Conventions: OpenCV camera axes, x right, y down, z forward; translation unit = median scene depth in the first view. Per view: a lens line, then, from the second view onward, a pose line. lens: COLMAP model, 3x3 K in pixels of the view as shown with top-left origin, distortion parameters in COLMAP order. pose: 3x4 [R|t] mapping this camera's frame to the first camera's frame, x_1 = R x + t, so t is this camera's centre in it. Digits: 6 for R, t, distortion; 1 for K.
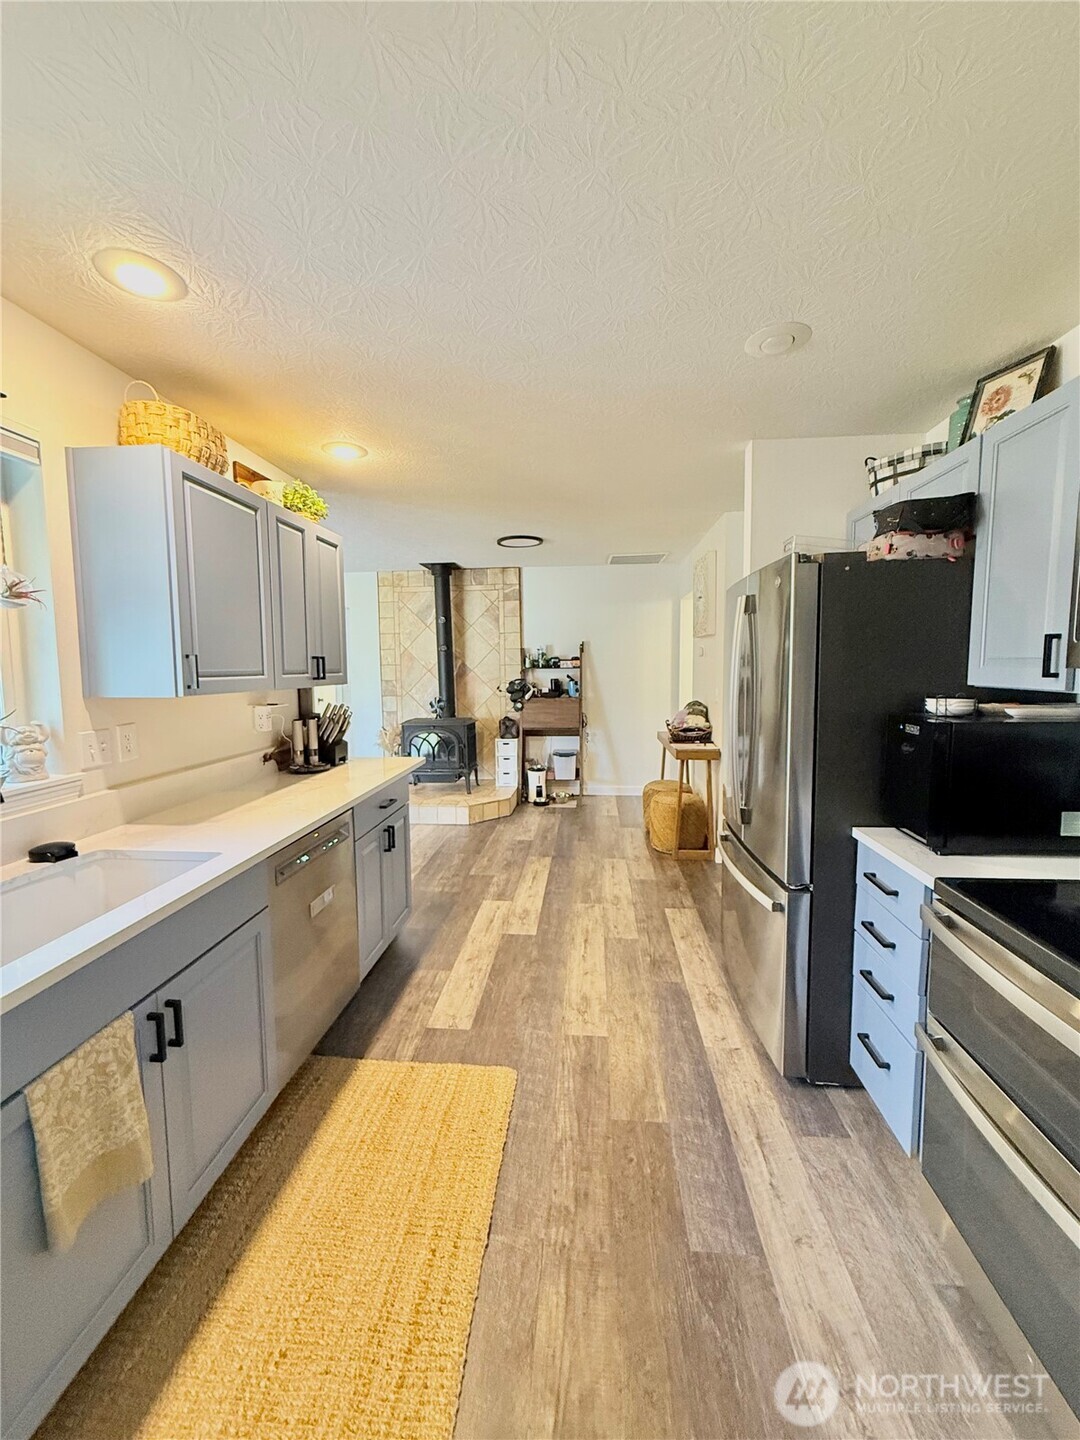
lens RADIAL K [[574.1, 0, 541.3], [0, 574.1, 716.1], [0, 0, 1]] dist [-0.001947, 0.000615]
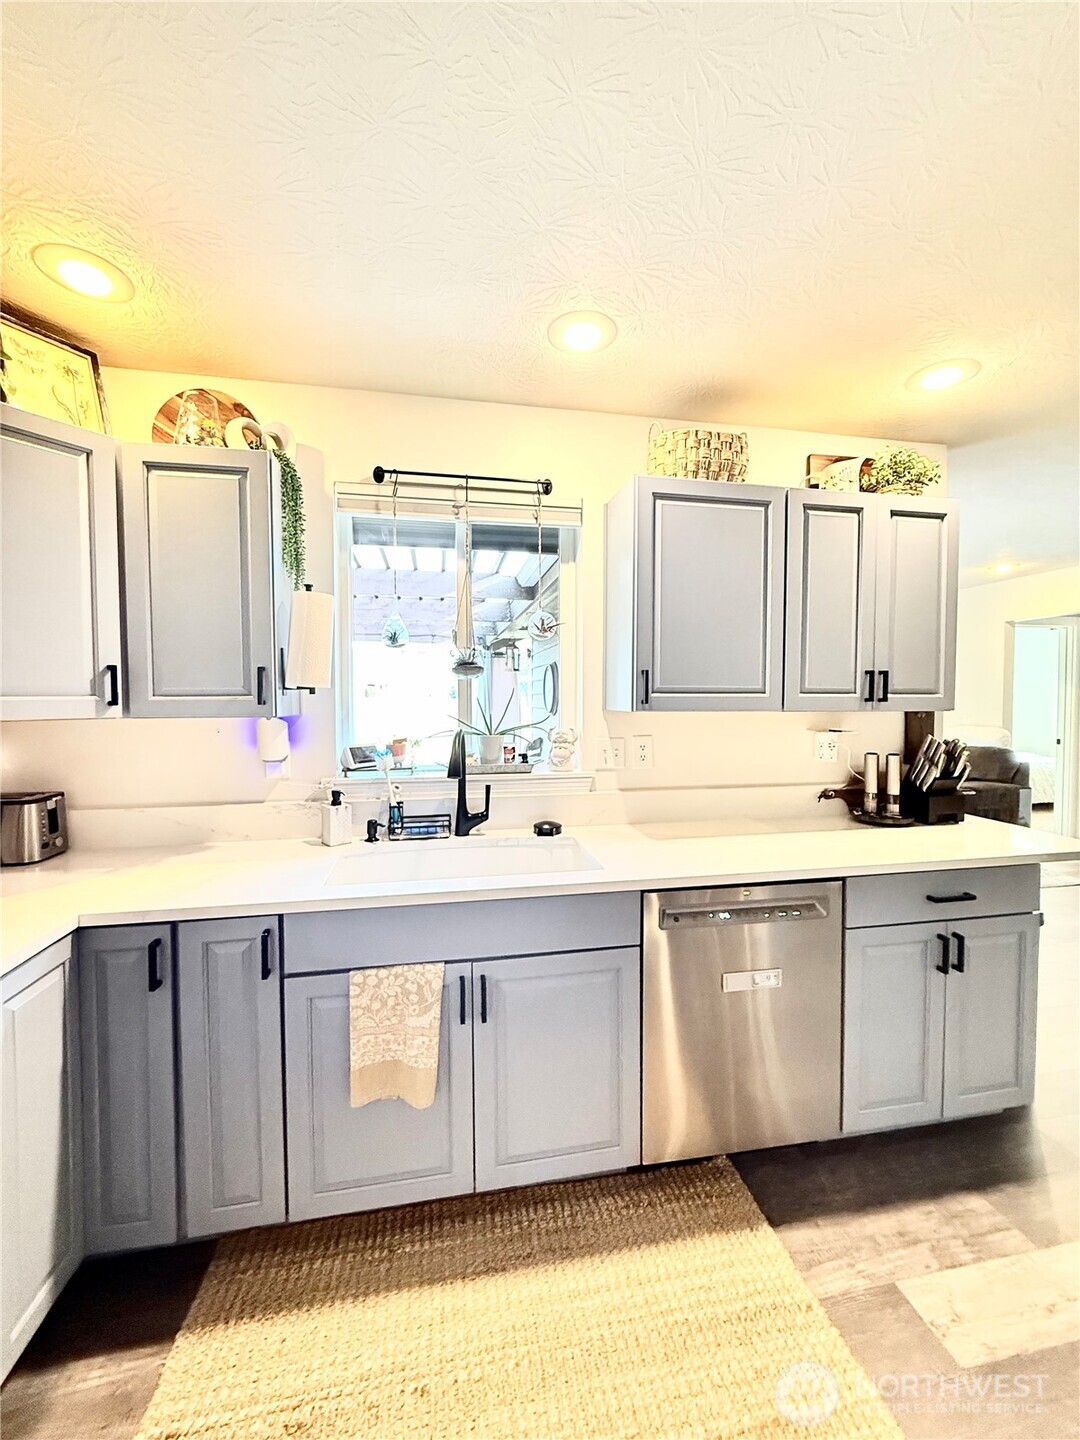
lens RADIAL K [[567.8, 0, 545.6], [0, 567.8, 716.6], [0, 0, 1]] dist [-0.001675, -0.000236]
pose [[0.267432, 0.038542, -0.962806, 0.232873], [-0.088264, 0.995979, 0.015354, -0.019122], [0.959526, 0.080875, 0.269759, 0.422456]]
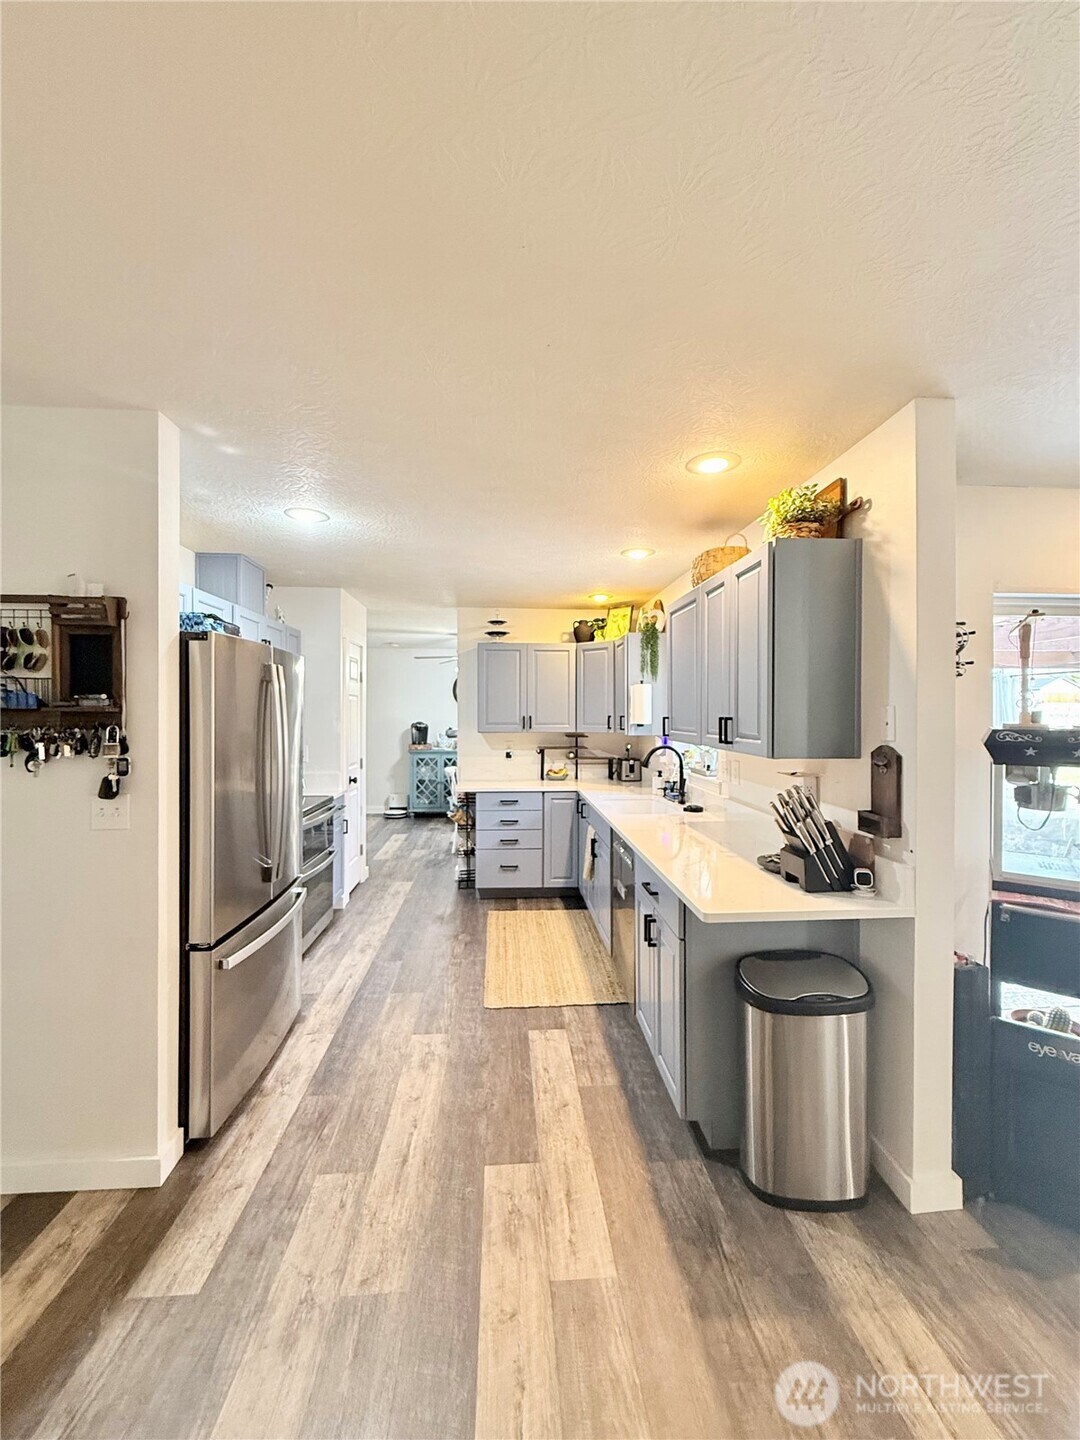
lens RADIAL K [[574.1, 0, 541.3], [0, 574.1, 716.1], [0, 0, 1]] dist [-0.001947, 0.000615]
pose [[-0.987300, 0.009255, -0.158599, 0.029406], [-0.005805, 0.995533, 0.094232, -0.203922], [0.158763, 0.093956, -0.982836, 1.988694]]
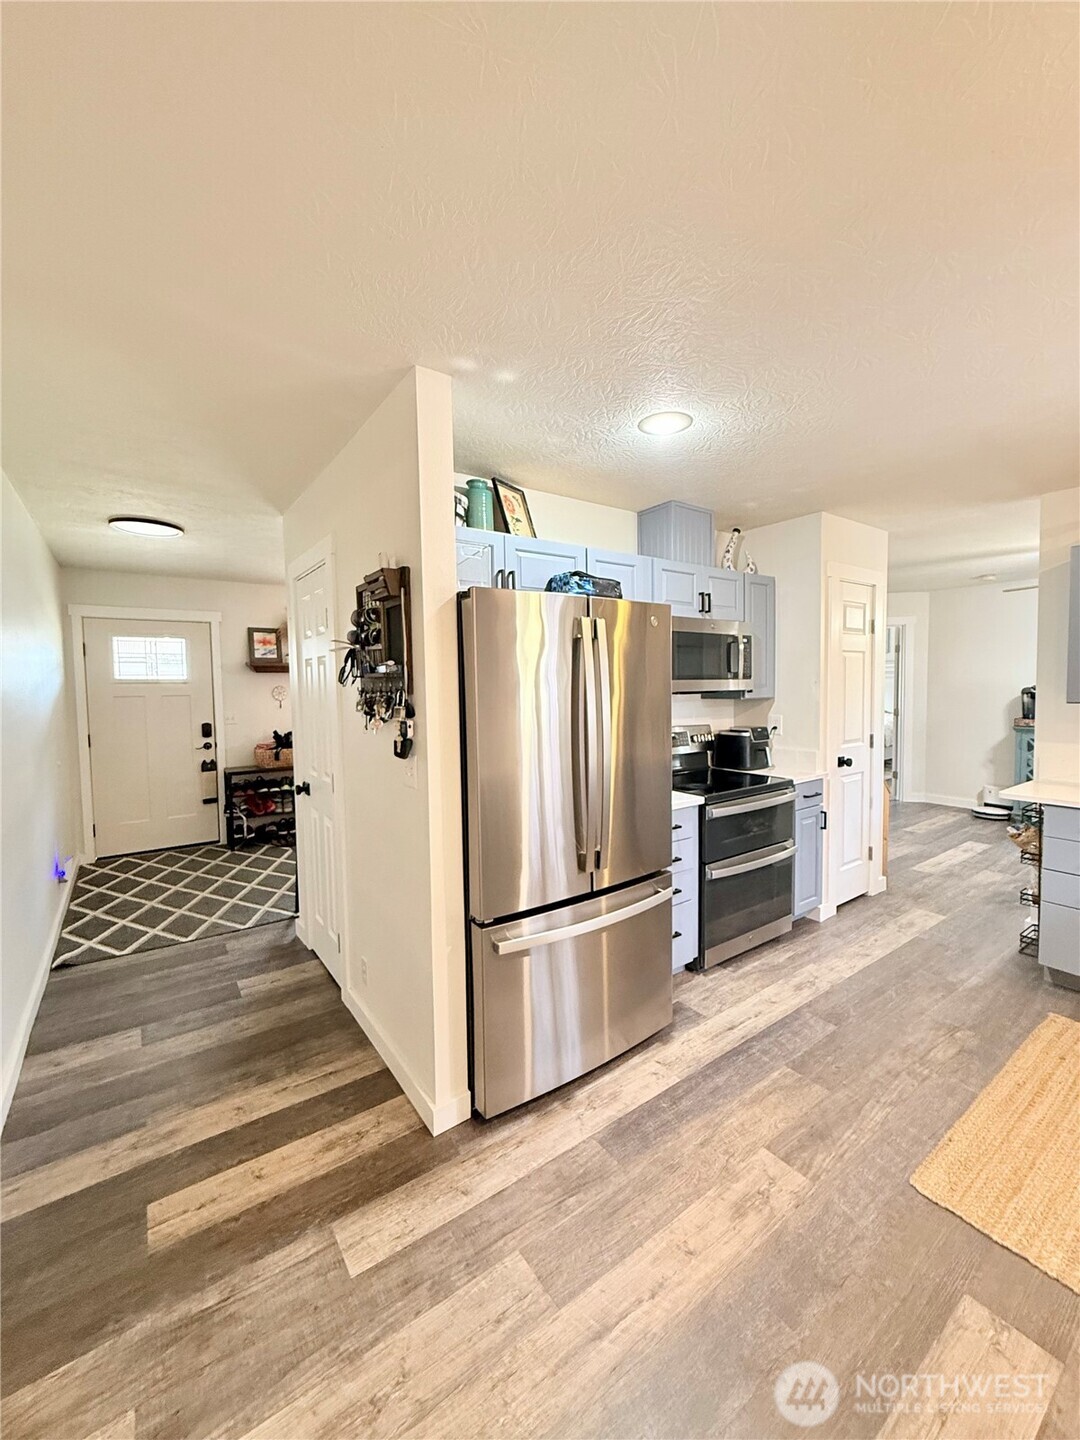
lens RADIAL K [[574.1, 0, 541.3], [0, 574.1, 716.1], [0, 0, 1]] dist [-0.001947, 0.000615]
pose [[-0.649971, -0.019109, 0.759718, -0.263516], [0.091913, 0.990369, 0.103546, -0.147462], [-0.754380, 0.137130, -0.641955, 1.541155]]
